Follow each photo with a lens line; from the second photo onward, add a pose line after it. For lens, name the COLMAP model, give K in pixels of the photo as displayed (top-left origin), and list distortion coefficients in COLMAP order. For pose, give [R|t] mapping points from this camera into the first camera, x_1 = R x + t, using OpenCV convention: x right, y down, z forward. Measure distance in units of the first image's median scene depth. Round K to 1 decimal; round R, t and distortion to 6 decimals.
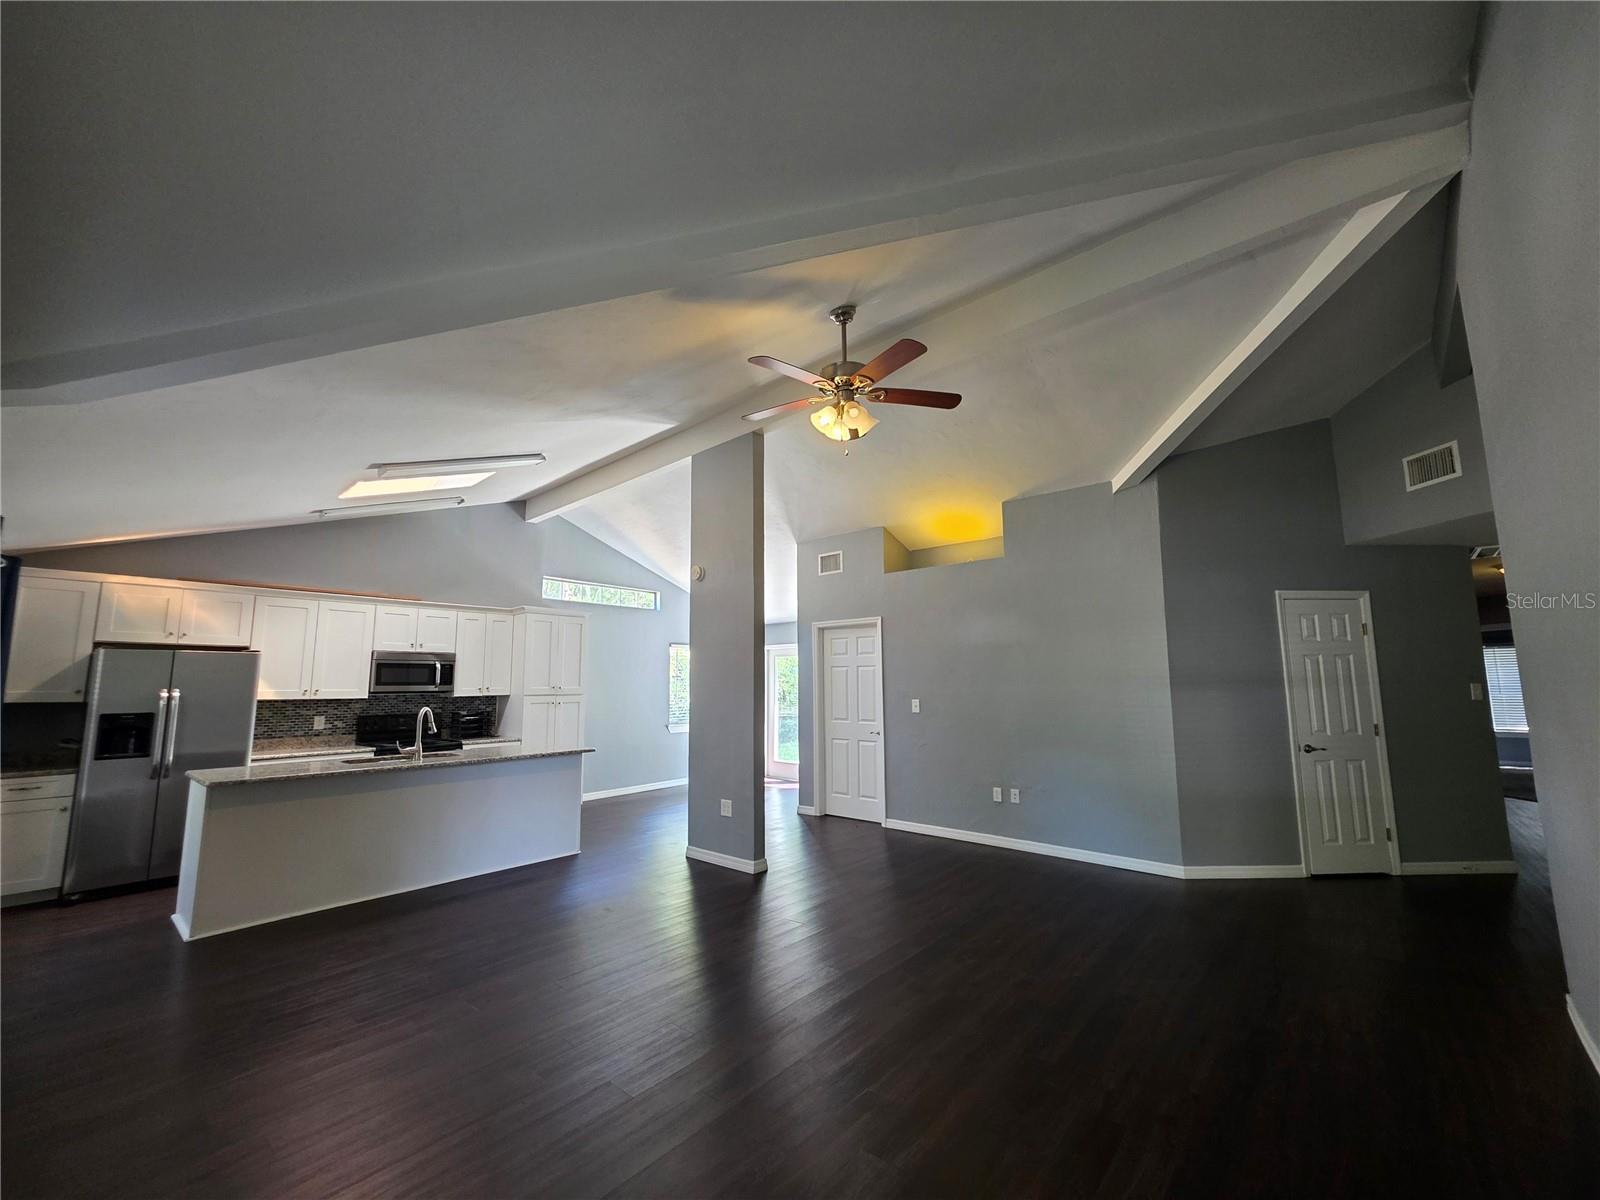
lens RADIAL K [[640.6, 0, 798.3], [0, 640.6, 604.1], [0, 0, 1]] dist [0.003862, 0.000021]
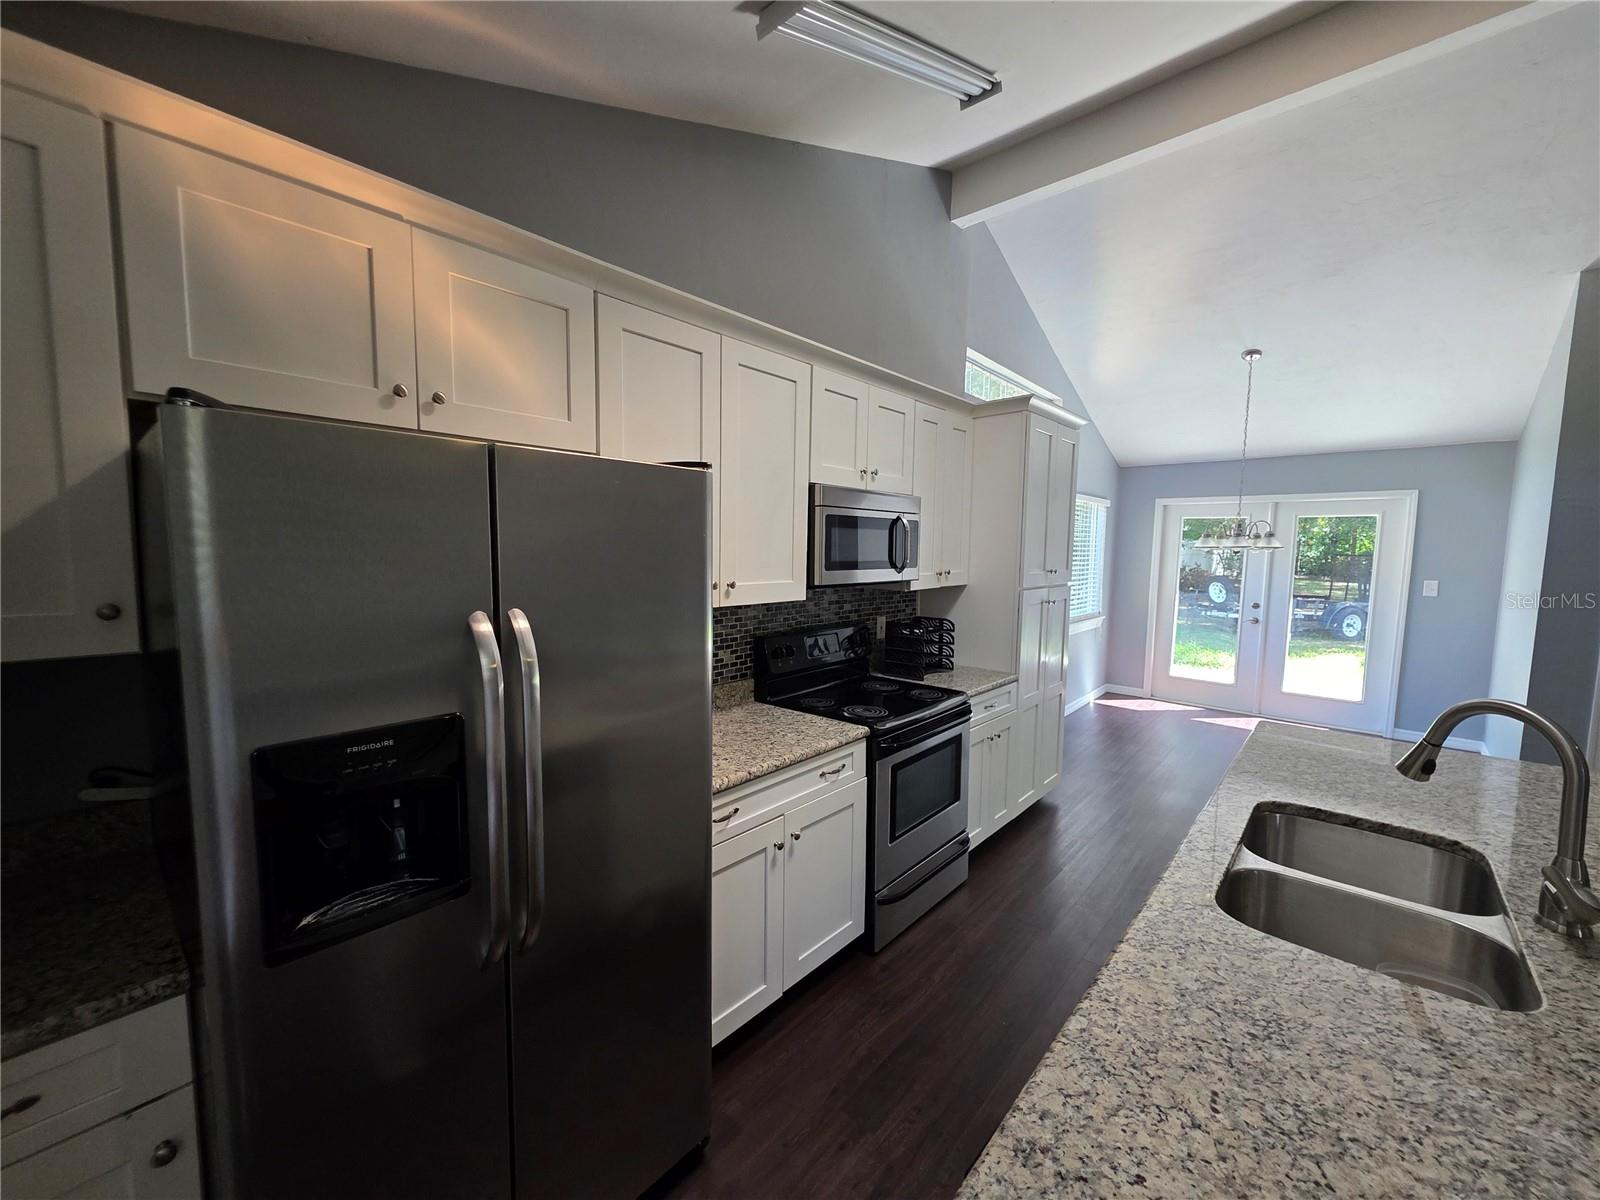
lens RADIAL K [[640.6, 0, 801.9], [0, 640.6, 603.0], [0, 0, 1]] dist [0.003862, 0.000021]
pose [[0.999775, 0.021133, -0.002069, -0.663864], [-0.020196, 0.976448, 0.214806, 0.059821], [0.006559, -0.214715, 0.976655, 0.592163]]
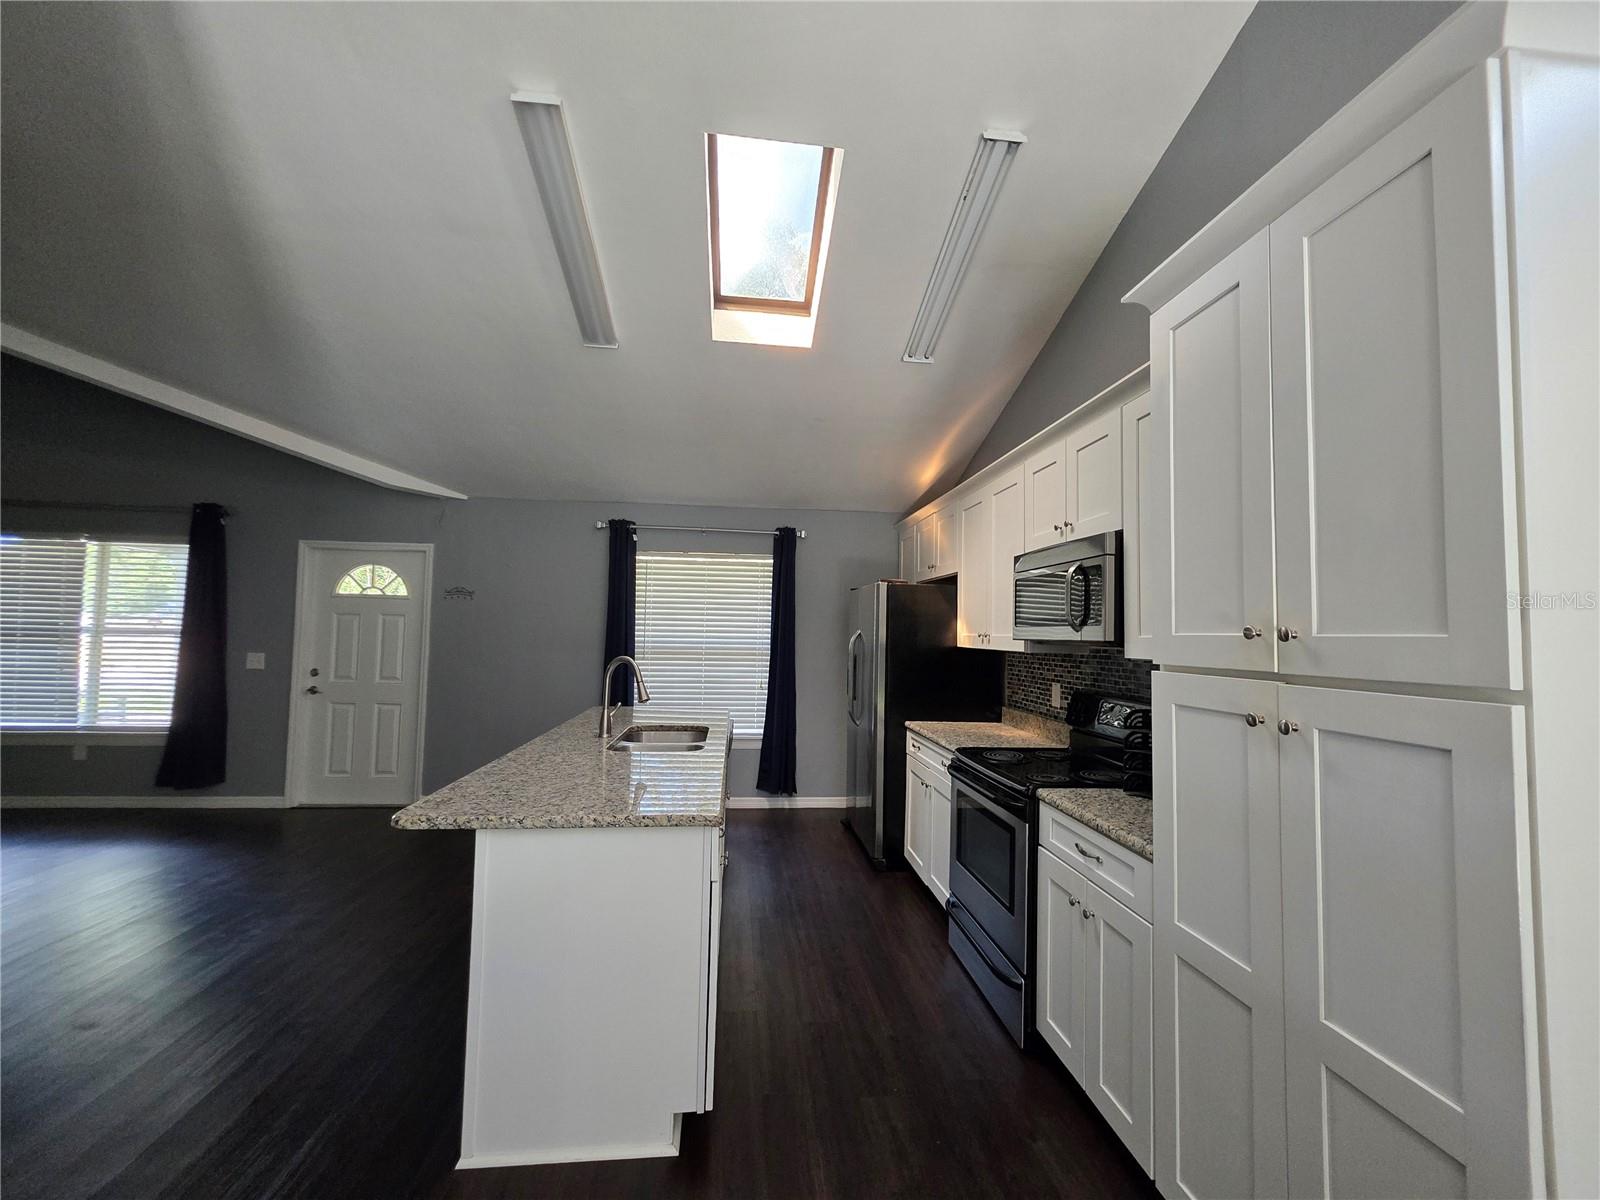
lens RADIAL K [[640.6, 0, 796.8], [0, 640.6, 601.3], [0, 0, 1]] dist [0.003862, 0.000021]
pose [[-0.687714, -0.041463, -0.724797, -0.192278], [0.077032, 0.988564, -0.129643, 0.156441], [0.721884, -0.144990, -0.676655, 1.196493]]
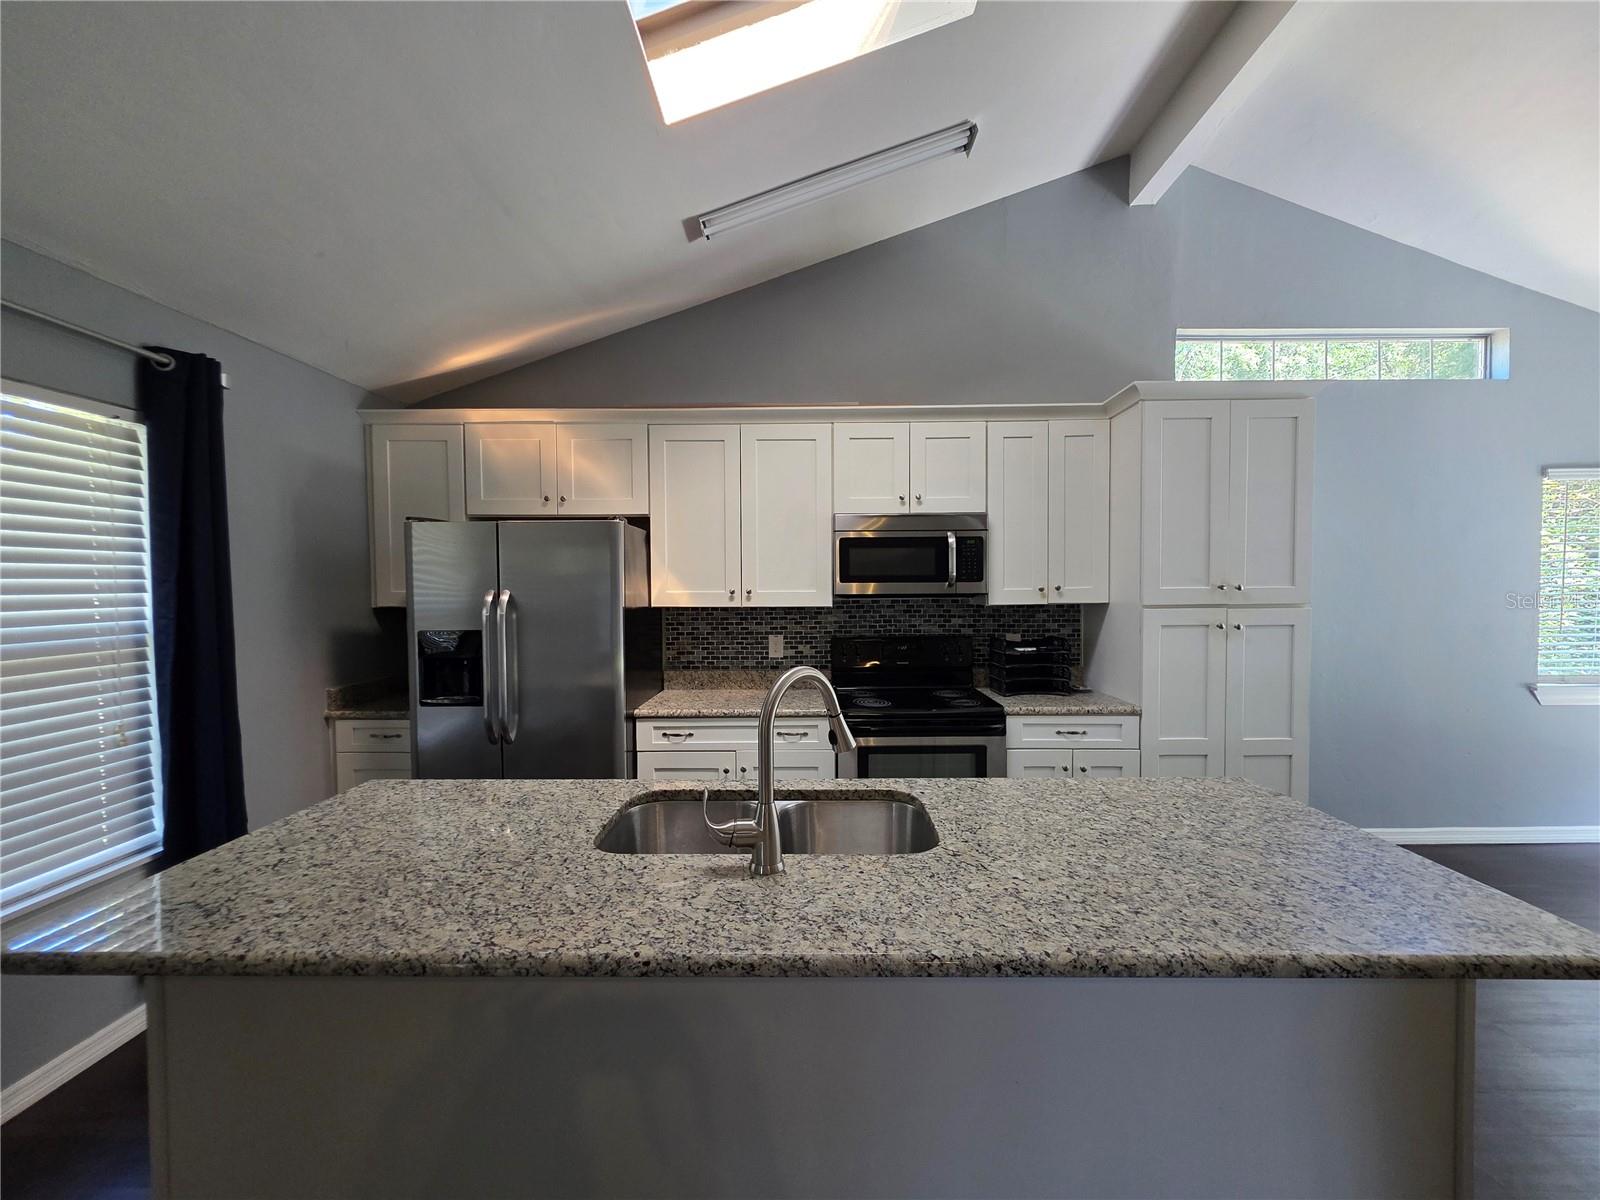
lens RADIAL K [[640.6, 0, 803.2], [0, 640.6, 605.8], [0, 0, 1]] dist [0.003862, 0.000021]
pose [[0.648823, 0.029529, -0.760366, -0.289116], [0.097844, 0.987714, 0.121849, 0.079758], [0.754622, -0.153456, 0.637963, 0.644902]]
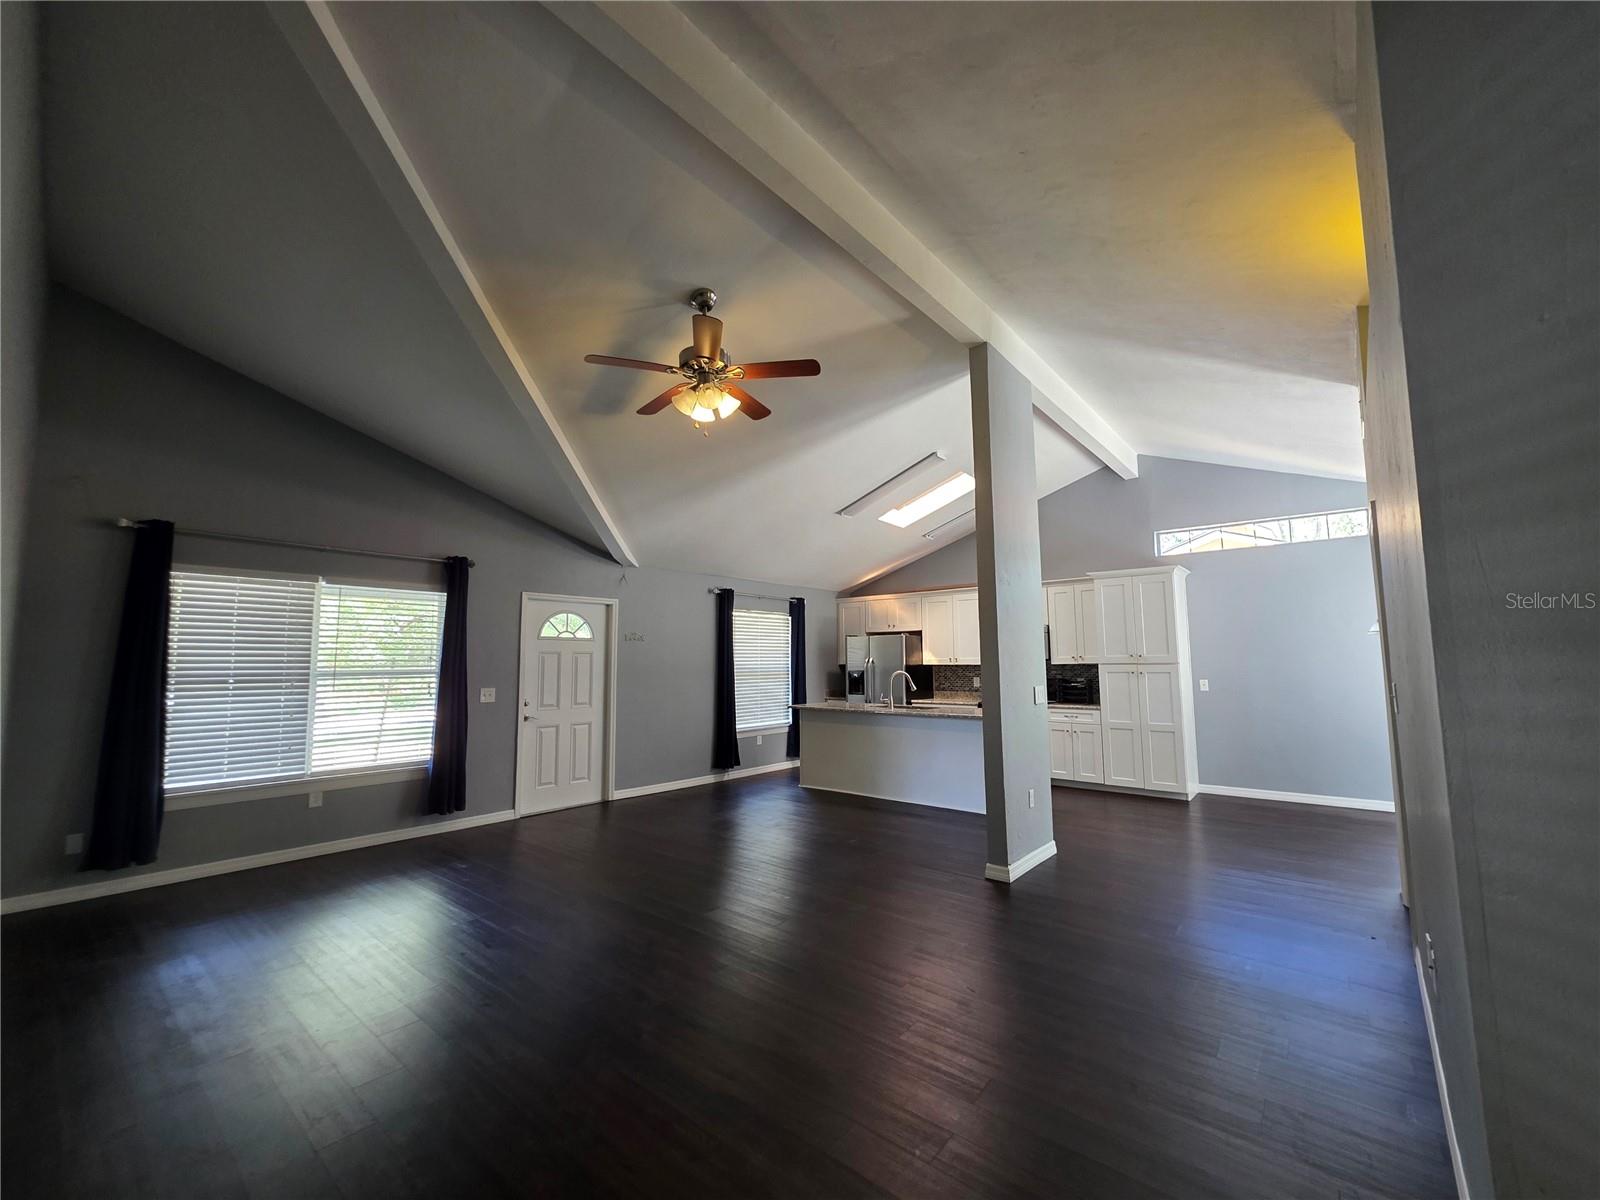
lens RADIAL K [[640.6, 0, 803.5], [0, 640.6, 603.7], [0, 0, 1]] dist [0.003862, 0.000021]
pose [[0.018785, -0.085074, -0.996198, 0.609568], [0.133220, 0.987702, -0.081836, 0.080812], [0.990908, -0.131176, 0.029888, 0.603148]]
